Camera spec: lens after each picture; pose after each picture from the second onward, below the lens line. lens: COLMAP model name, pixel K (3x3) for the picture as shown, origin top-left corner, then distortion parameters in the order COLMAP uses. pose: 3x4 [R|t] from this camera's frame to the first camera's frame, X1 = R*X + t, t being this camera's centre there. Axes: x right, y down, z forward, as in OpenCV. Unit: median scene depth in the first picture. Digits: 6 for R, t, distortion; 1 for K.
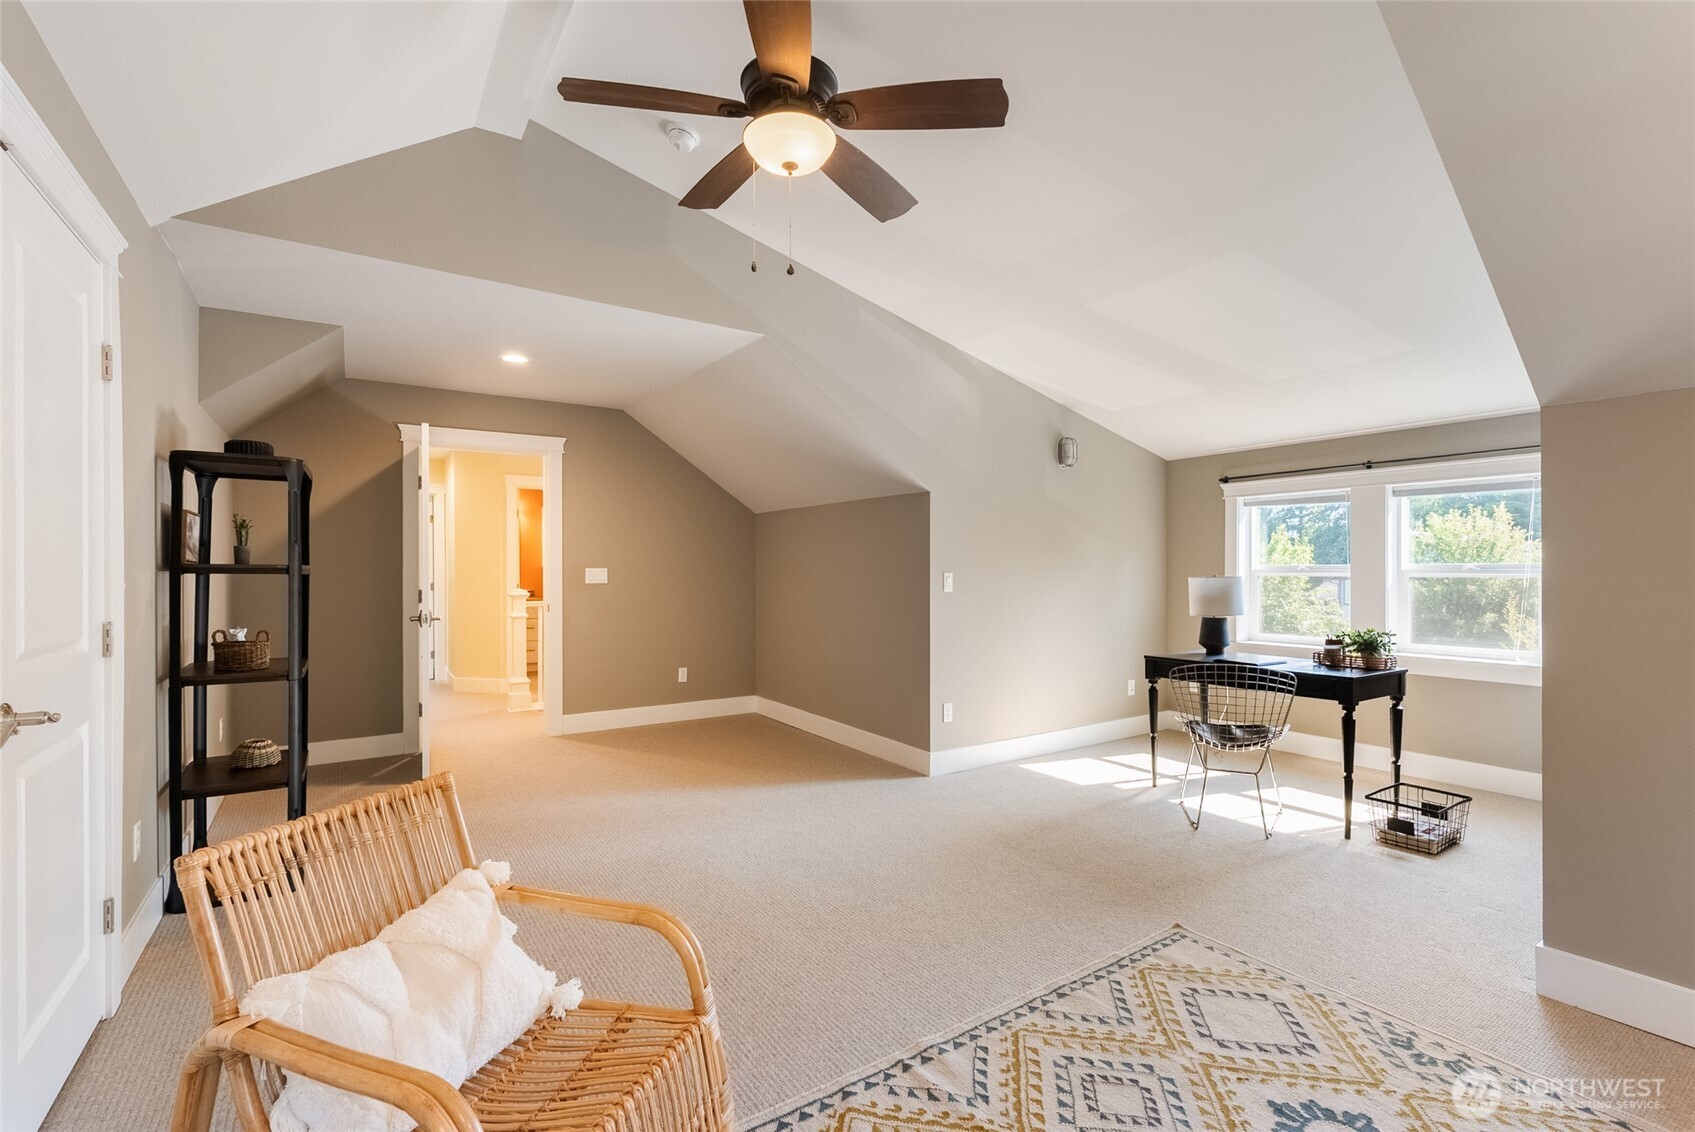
lens RADIAL K [[761.5, 0, 842.2], [0, 761.5, 560.8], [0, 0, 1]] dist [-0.001315, -0.000796]
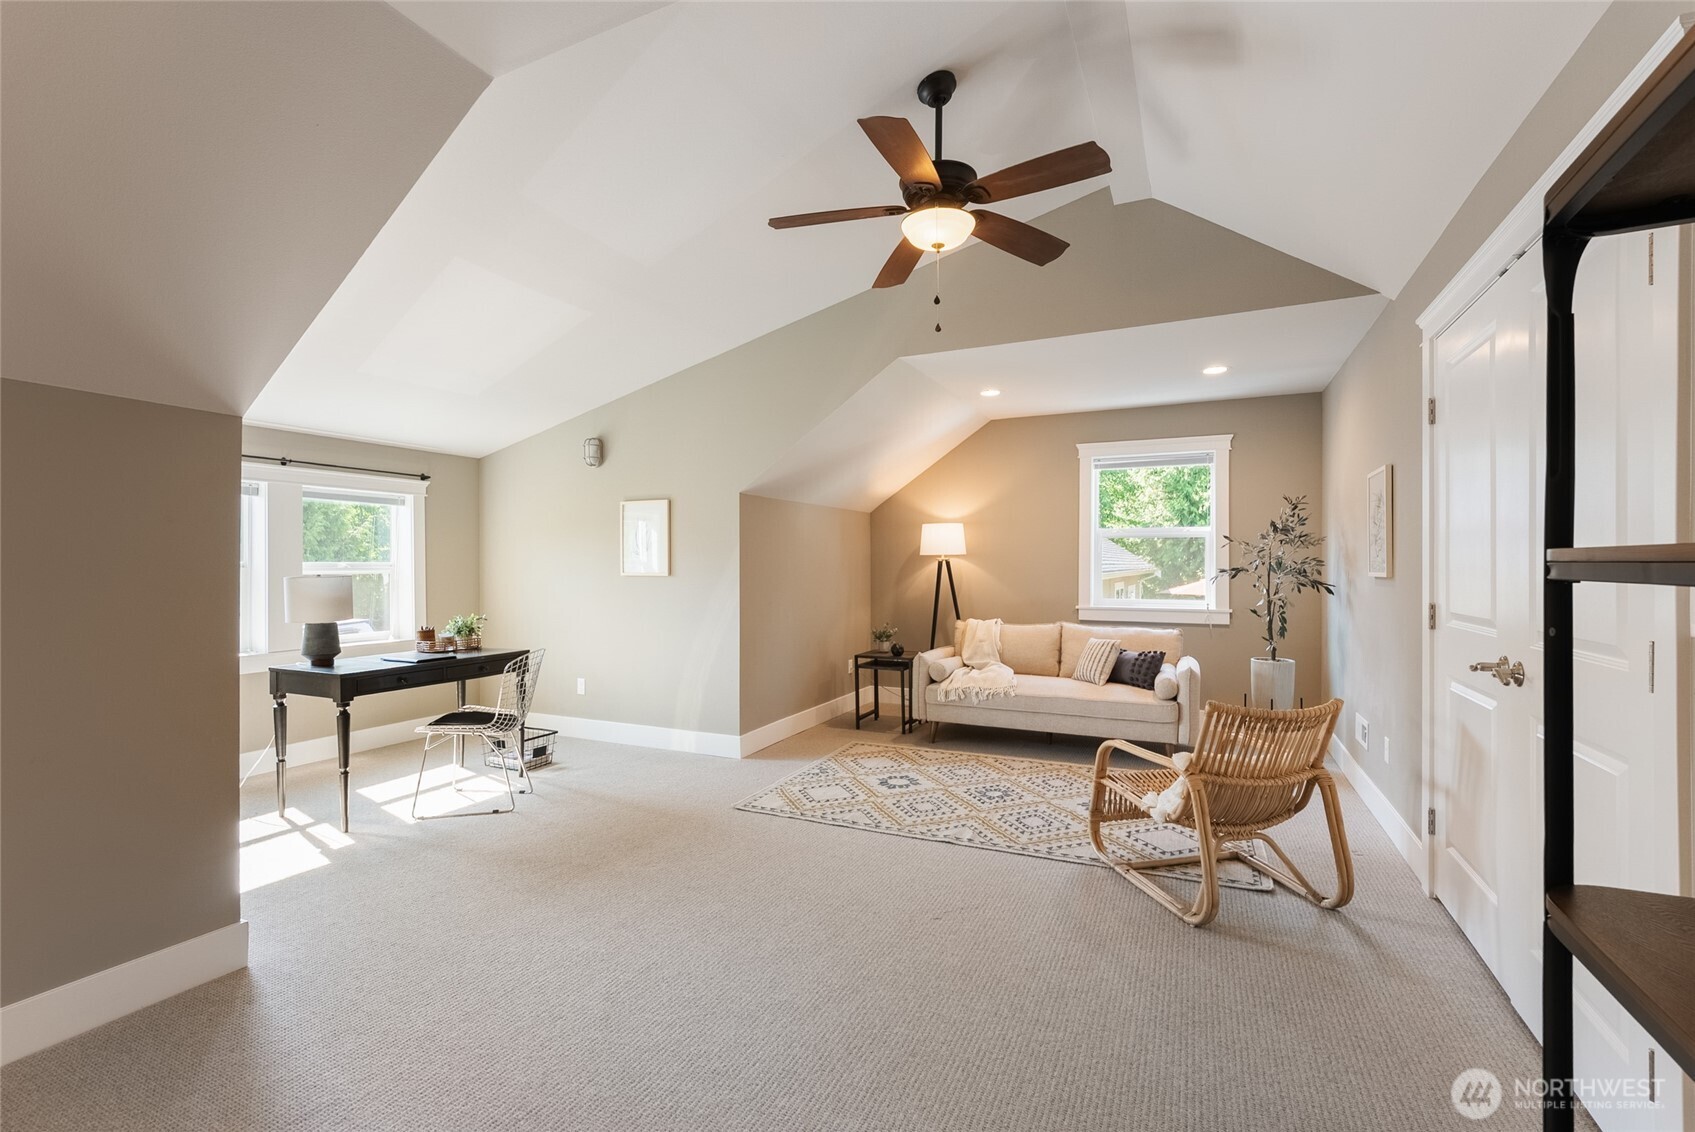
lens RADIAL K [[761.5, 0, 841.5], [0, 761.5, 570.9], [0, 0, 1]] dist [-0.001315, -0.000796]
pose [[-0.520842, -0.009142, 0.853604, -1.155915], [-0.007770, 0.999952, 0.005968, 0.008421], [-0.853618, -0.003525, -0.520888, 1.957610]]
